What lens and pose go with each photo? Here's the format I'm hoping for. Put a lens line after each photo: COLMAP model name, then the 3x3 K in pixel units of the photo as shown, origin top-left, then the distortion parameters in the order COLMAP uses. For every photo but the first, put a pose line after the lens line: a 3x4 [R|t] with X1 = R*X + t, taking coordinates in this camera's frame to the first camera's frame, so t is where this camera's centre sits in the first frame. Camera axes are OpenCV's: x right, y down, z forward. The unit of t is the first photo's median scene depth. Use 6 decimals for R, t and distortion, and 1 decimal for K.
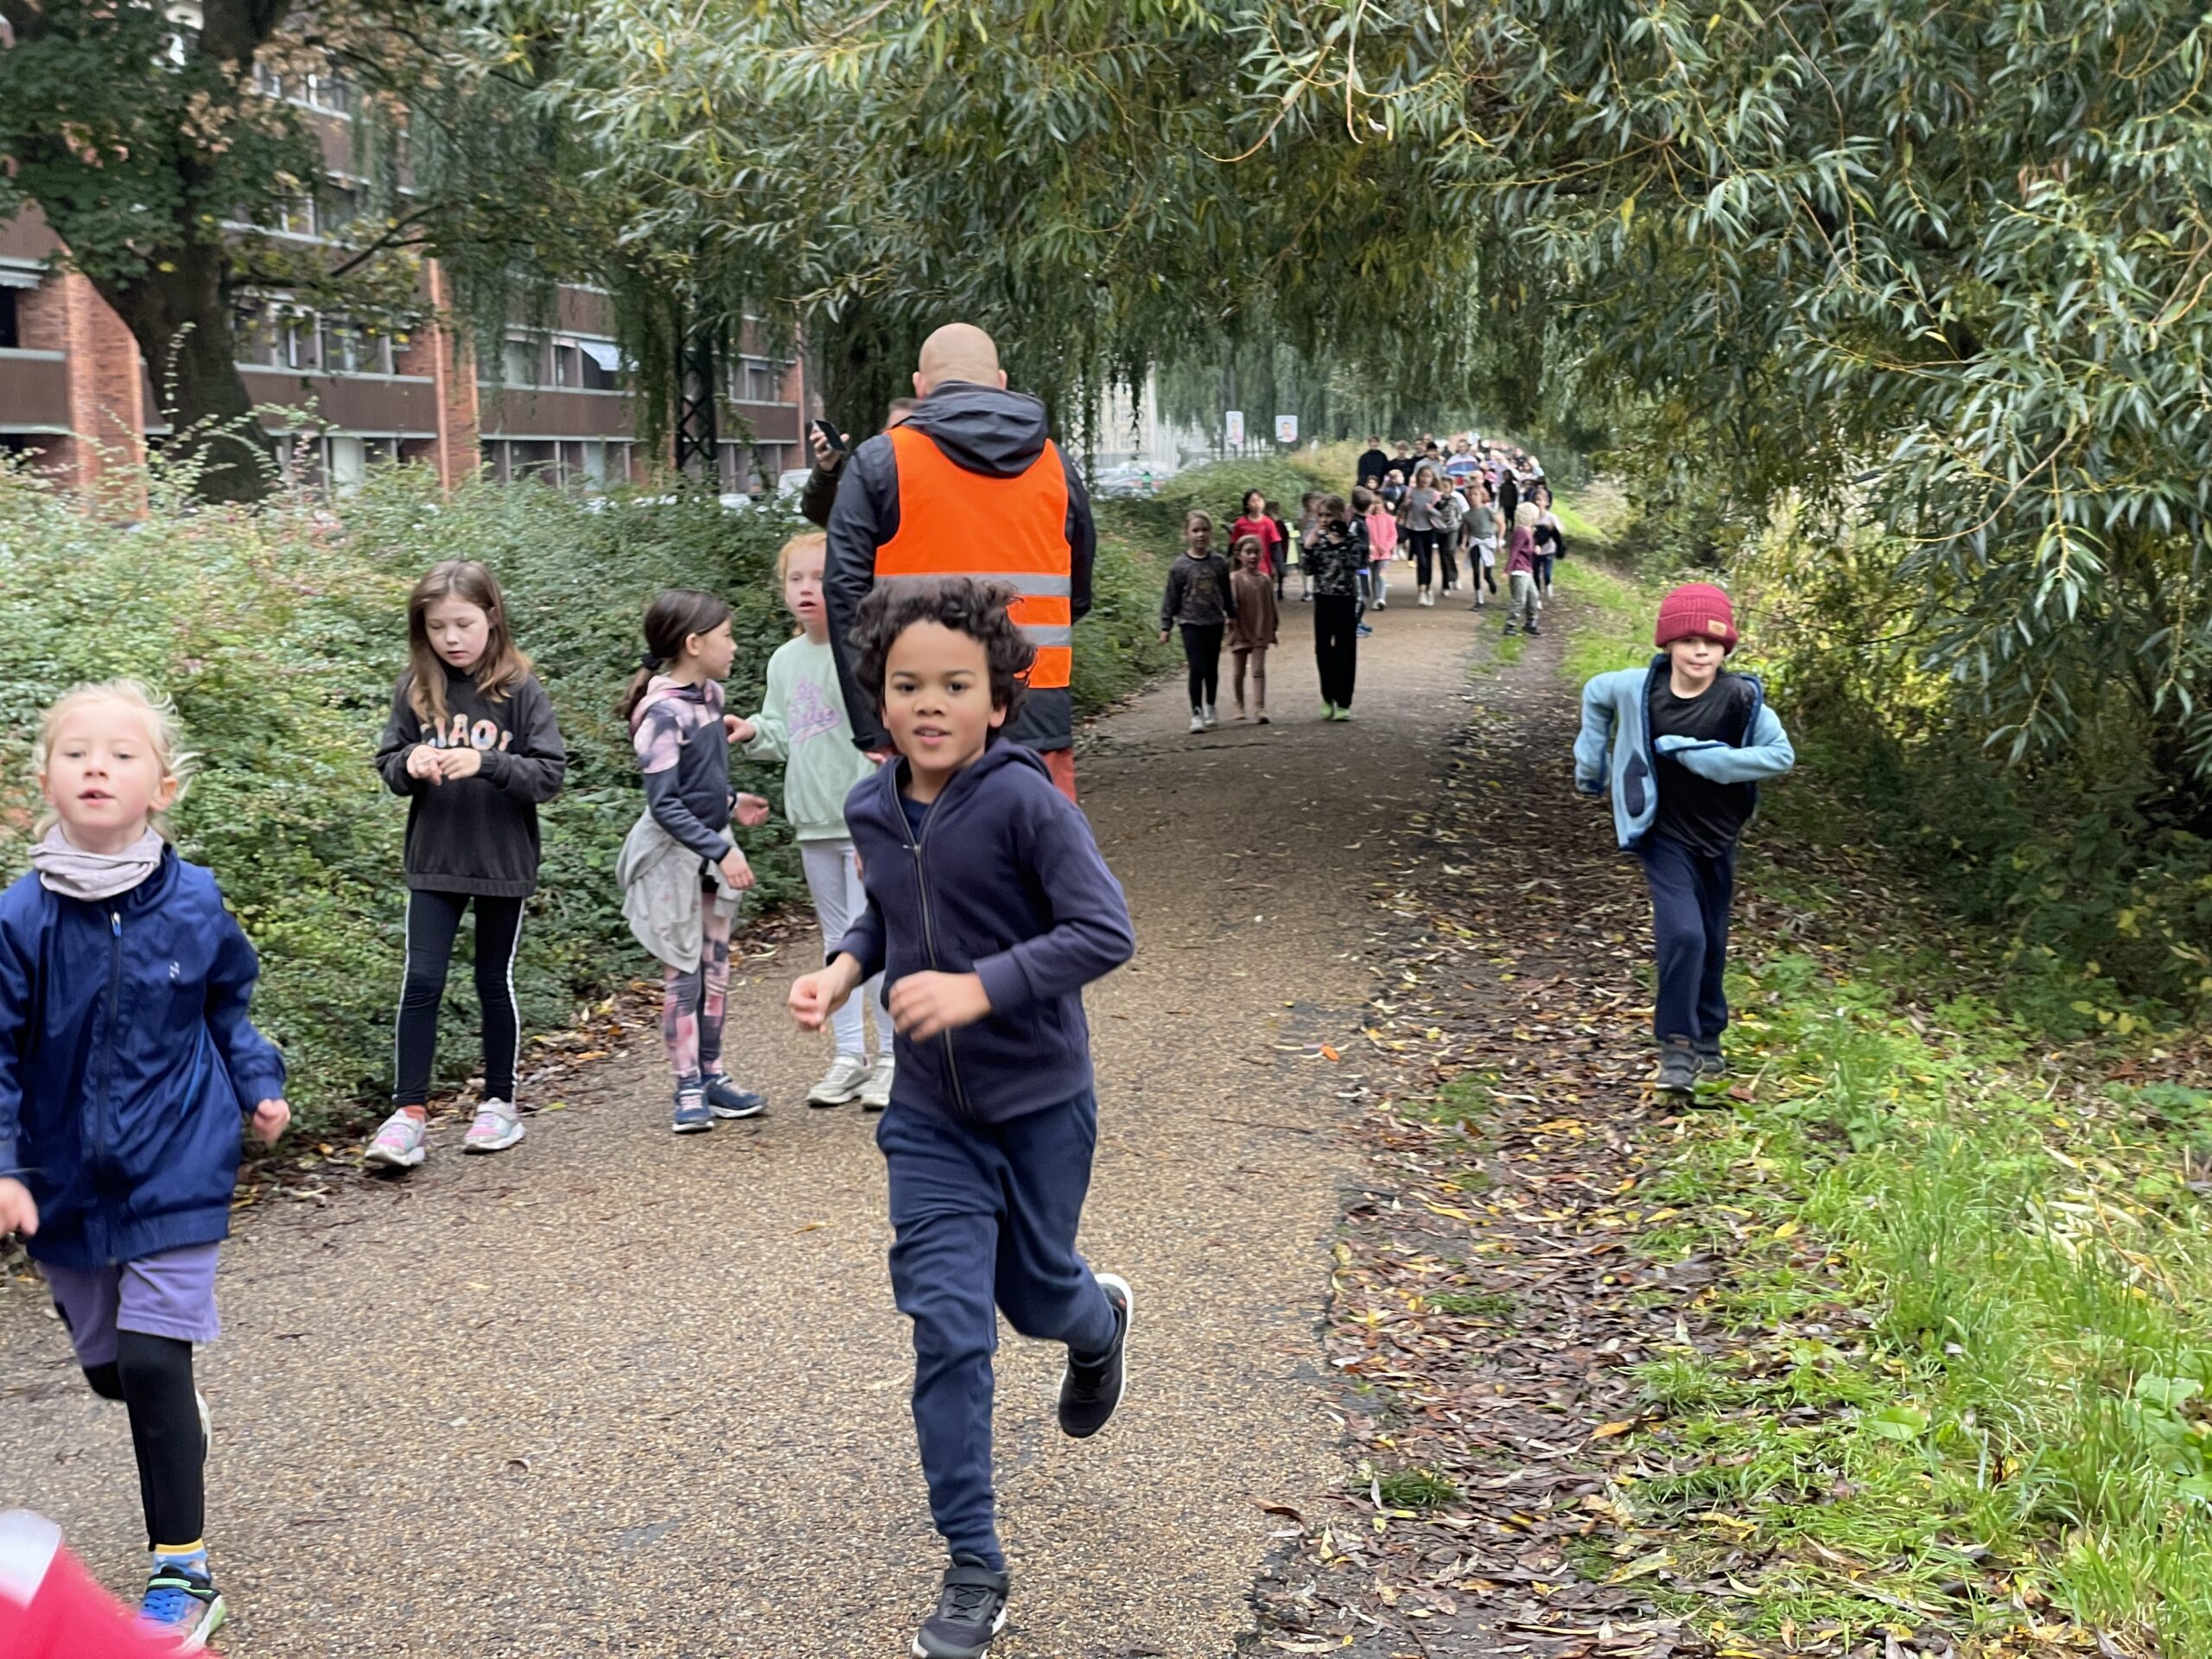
lens RADIAL K [[3281.6, 0, 1112.2], [0, 3281.6, 795.8], [0, 0, 1]] dist [0.114018, 0.000000]
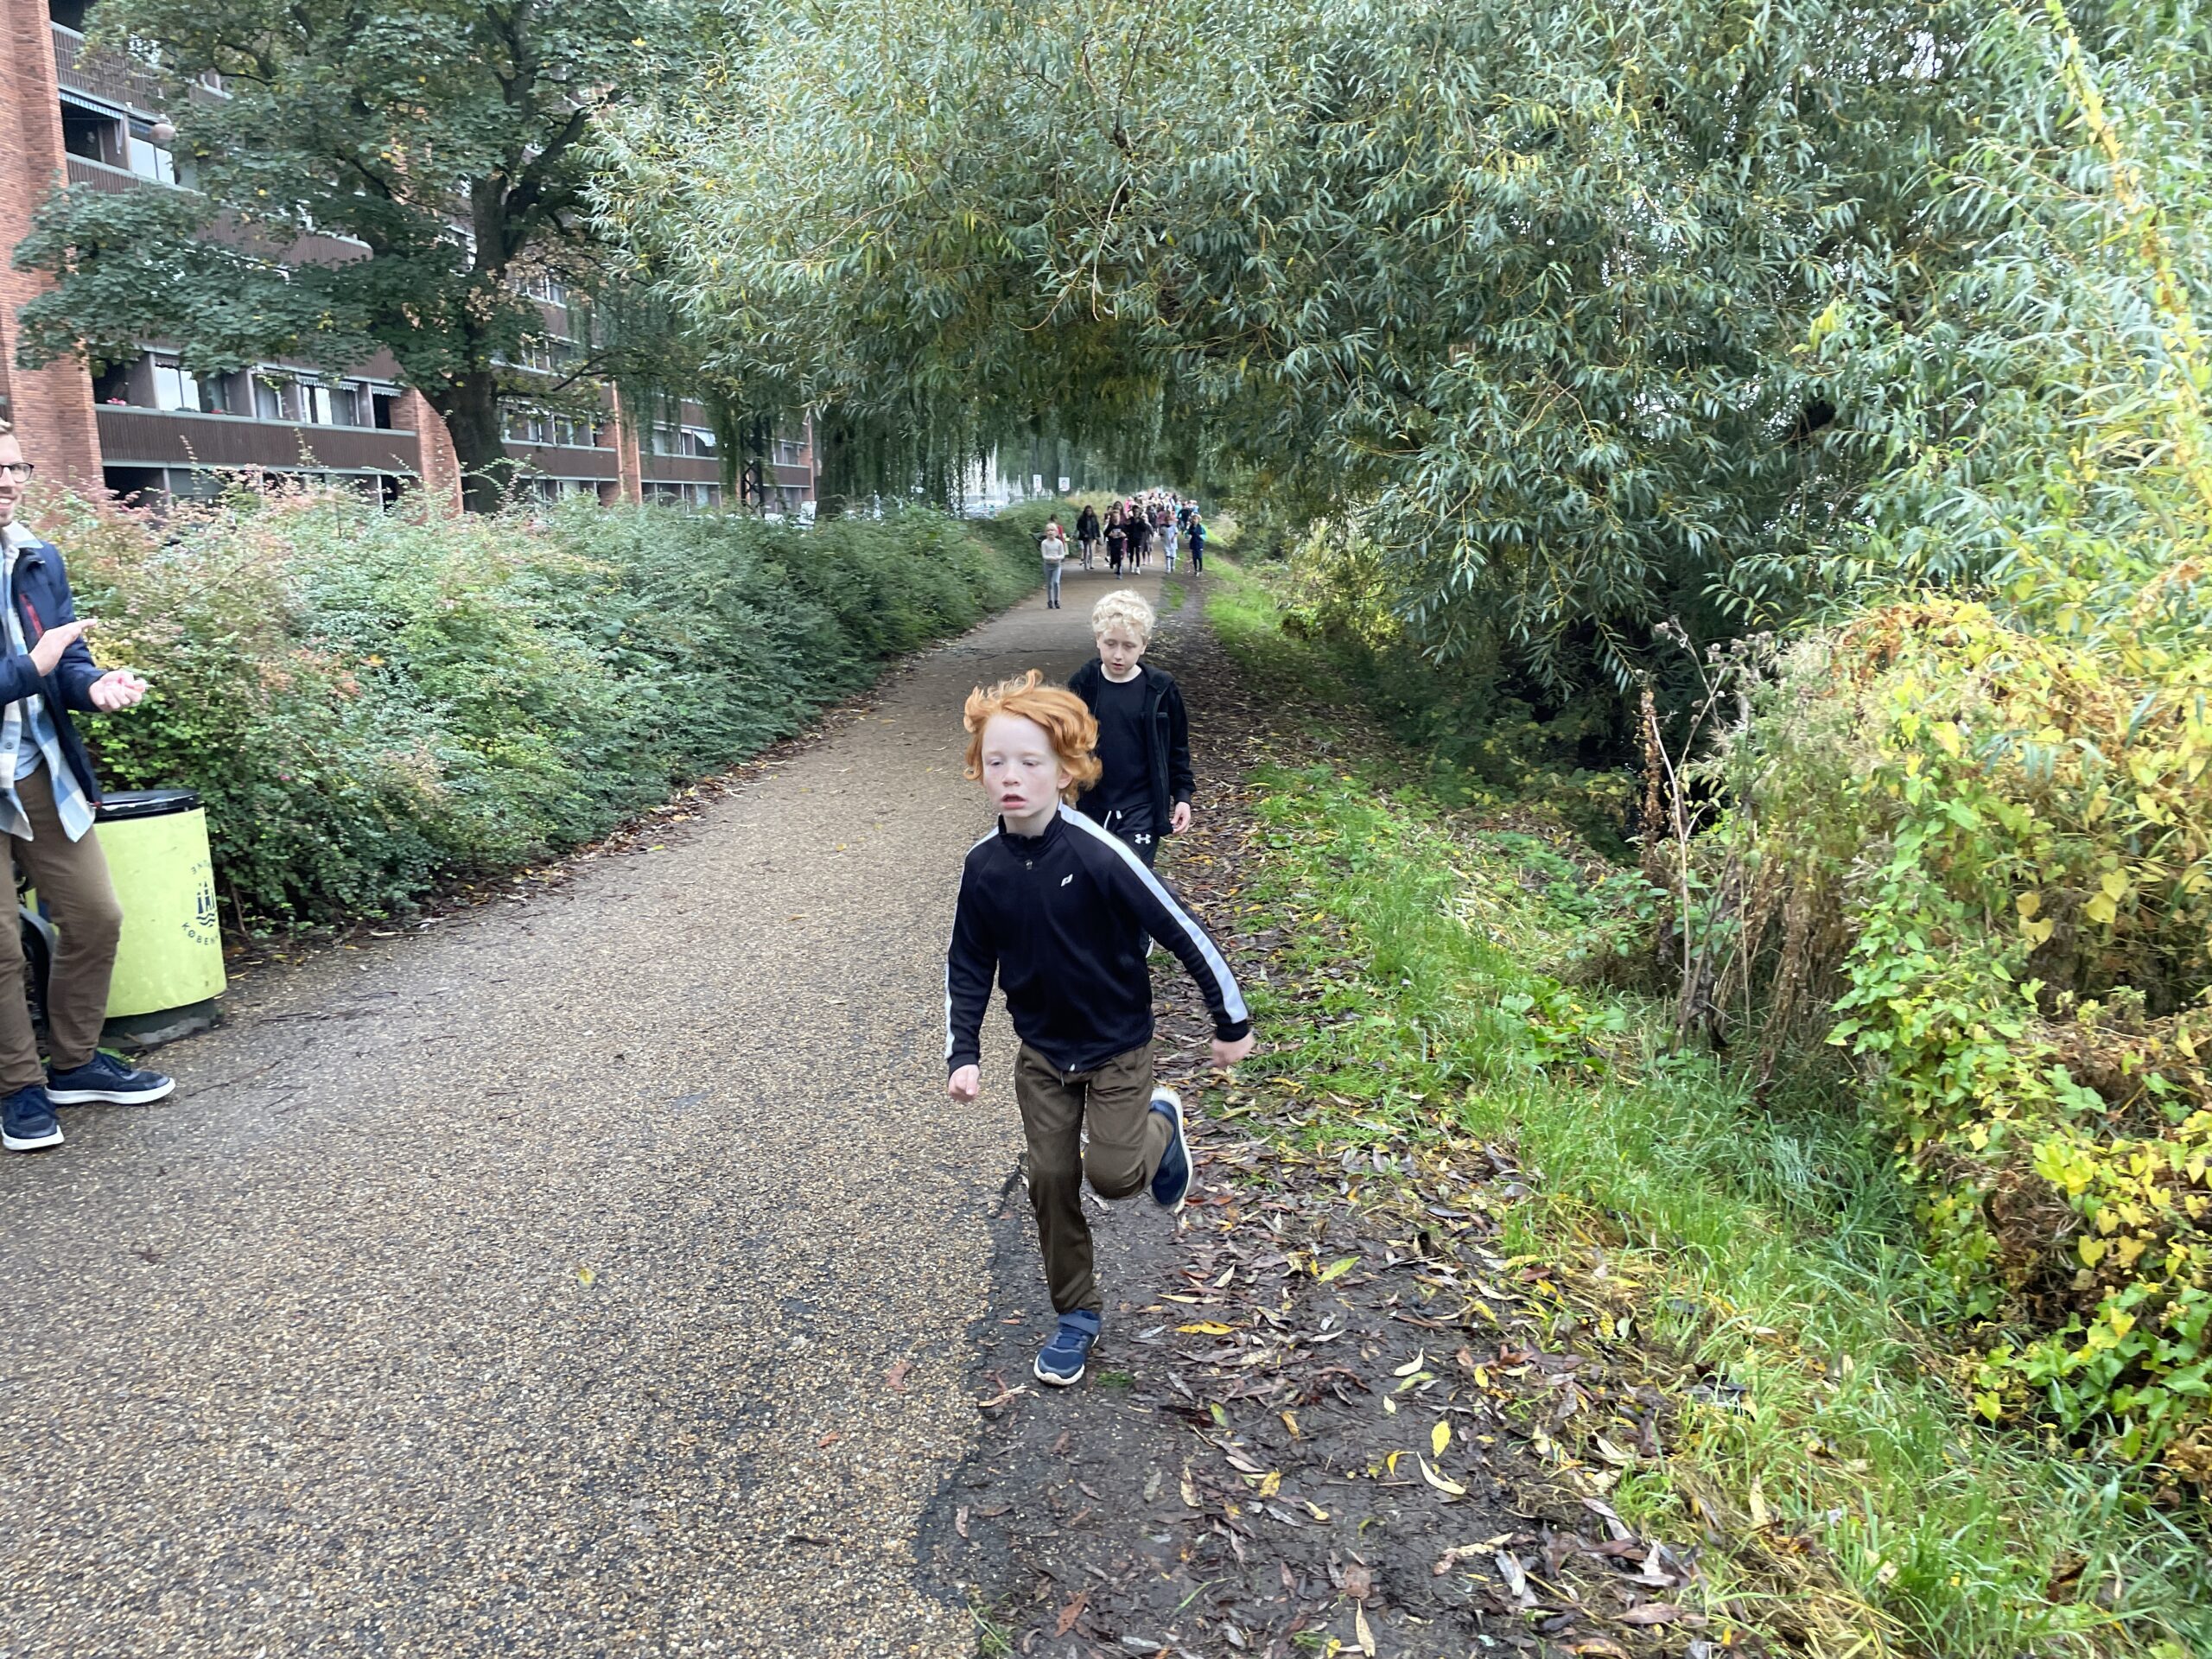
lens RADIAL K [[1653.7, 0, 1085.7], [0, 1653.7, 824.1], [0, 0, 1]] dist [0.094791, -0.121942]
pose [[0.997780, 0.001188, 0.066585, 0.006321], [-0.007218, 0.995880, 0.090396, -0.004050], [-0.066204, -0.090676, 0.993677, 0.054774]]
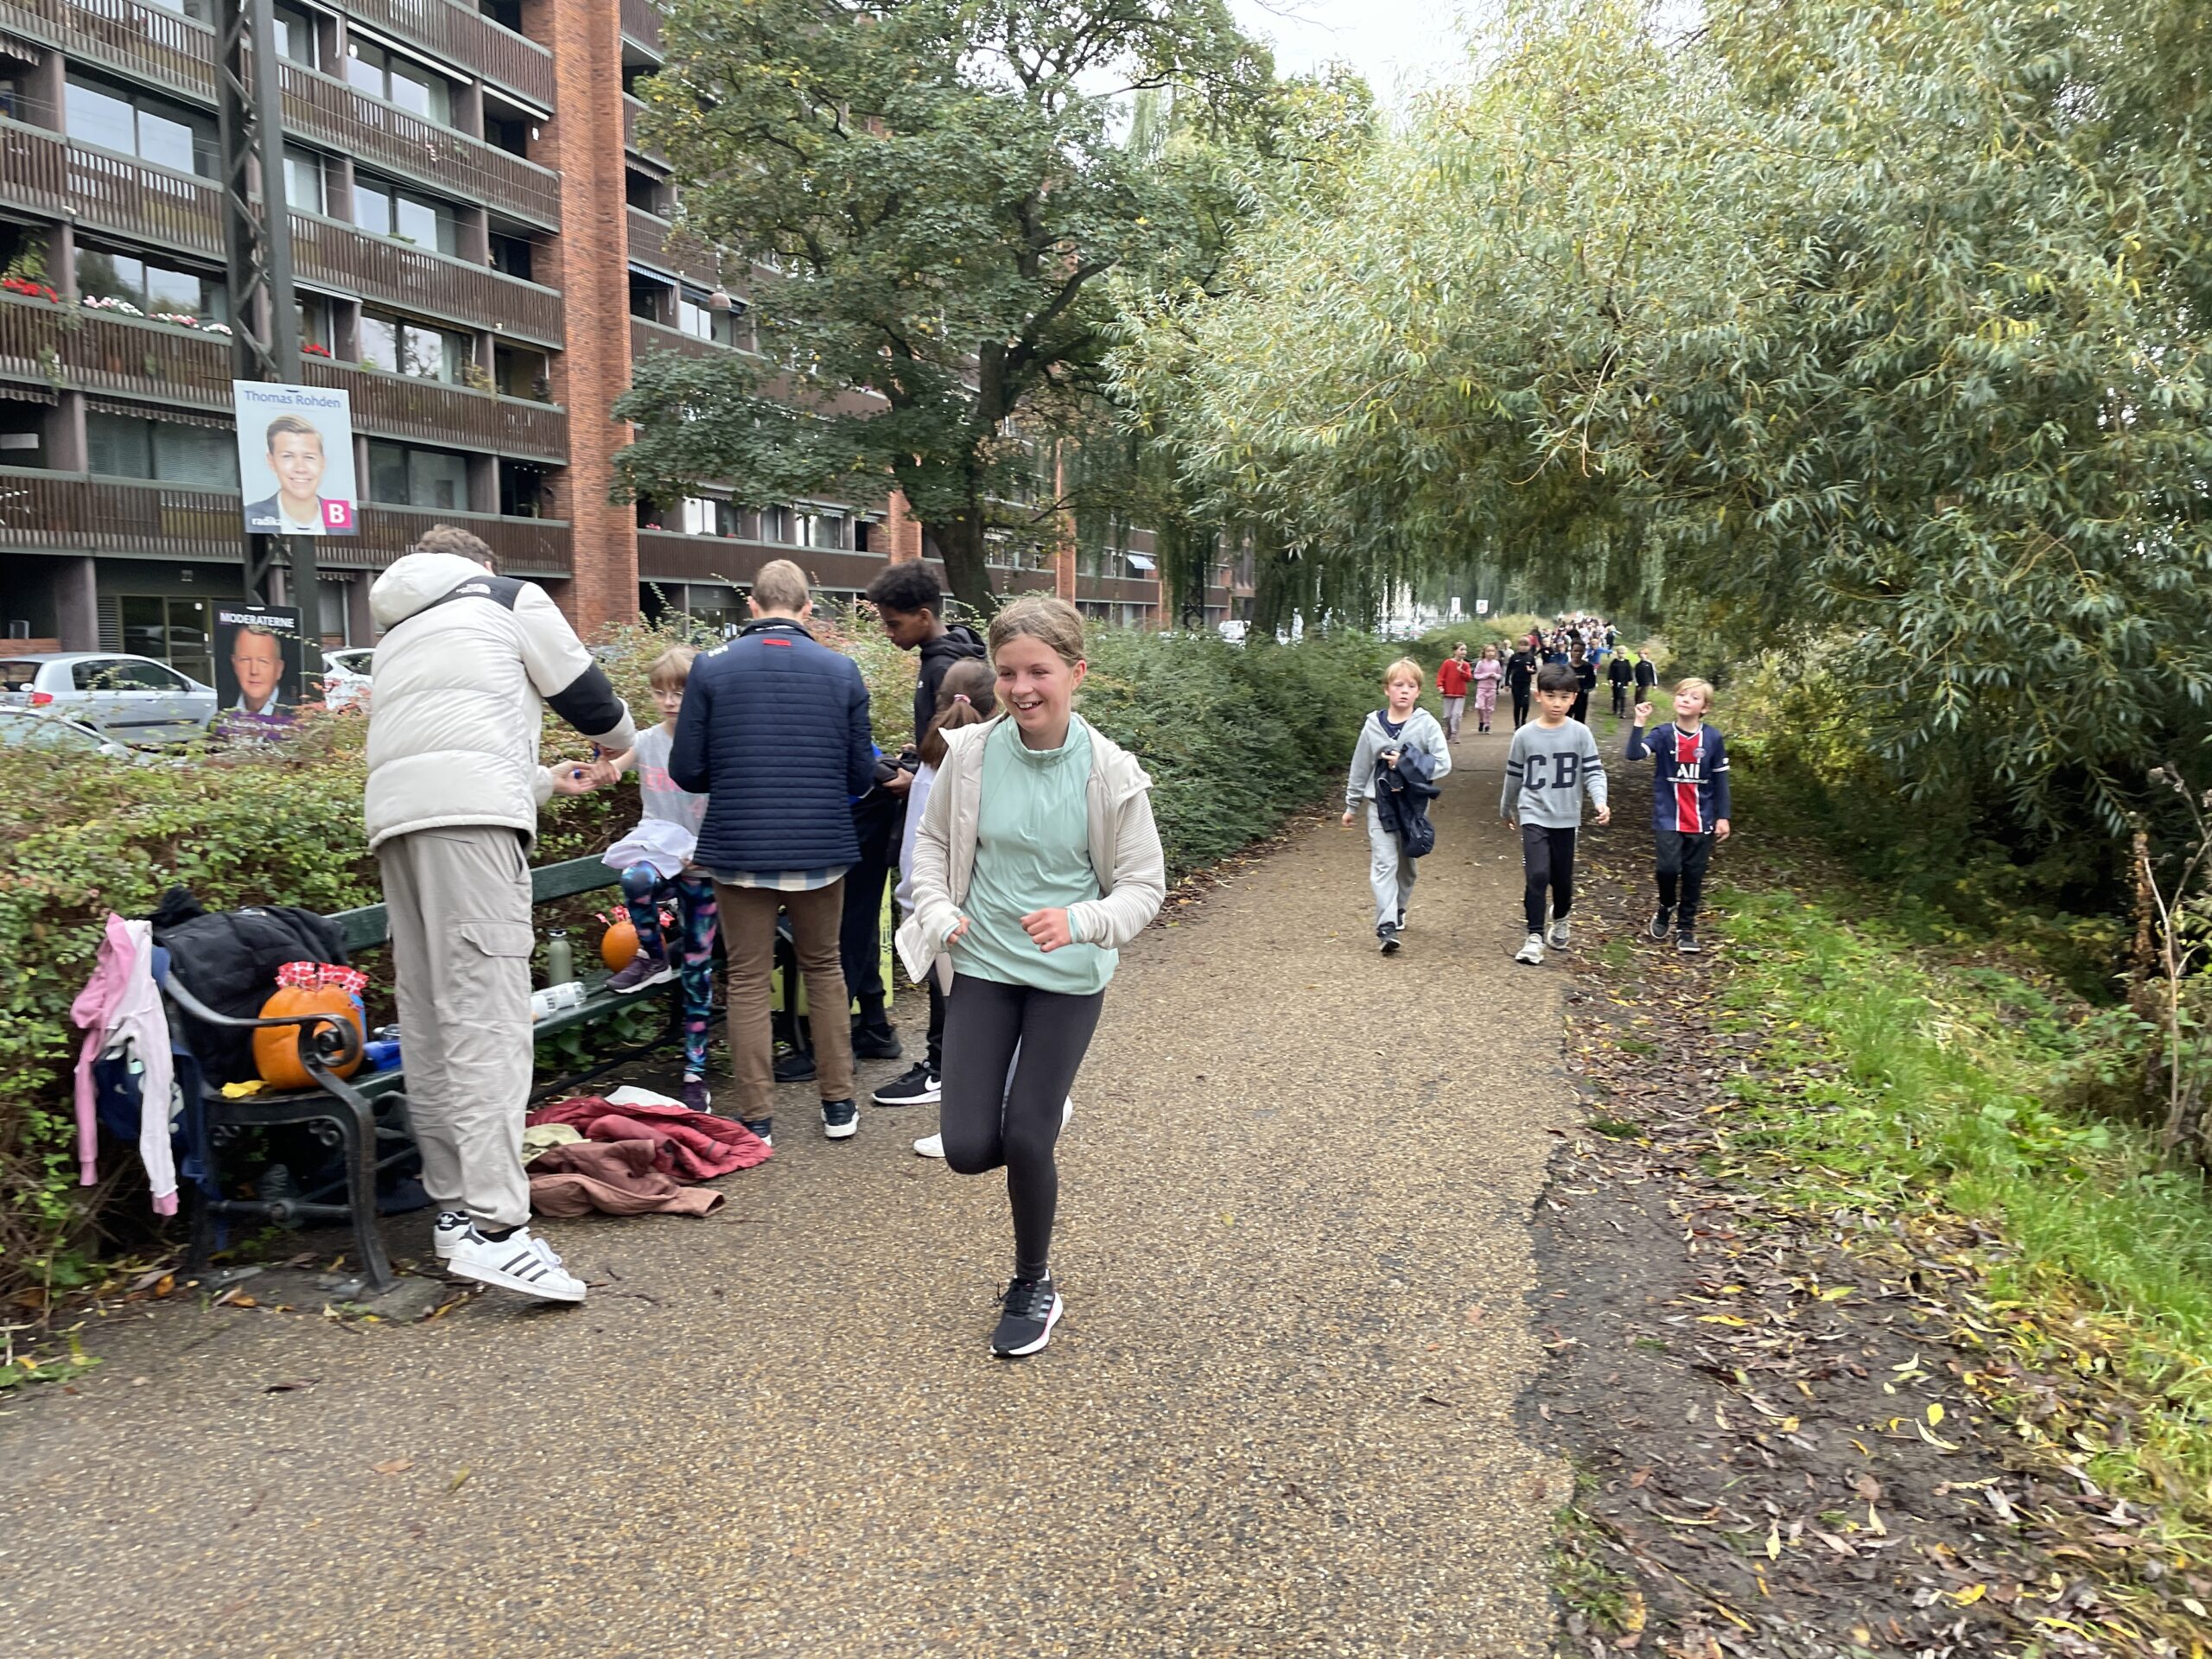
lens RADIAL K [[1653.7, 0, 1089.2], [0, 1653.7, 821.4], [0, 0, 1]] dist [0.094791, -0.121942]
pose [[0.984334, 0.055262, -0.167431, -0.041626], [-0.051556, 0.998321, 0.026407, 0.001139], [0.168609, -0.017361, 0.985530, -0.063687]]
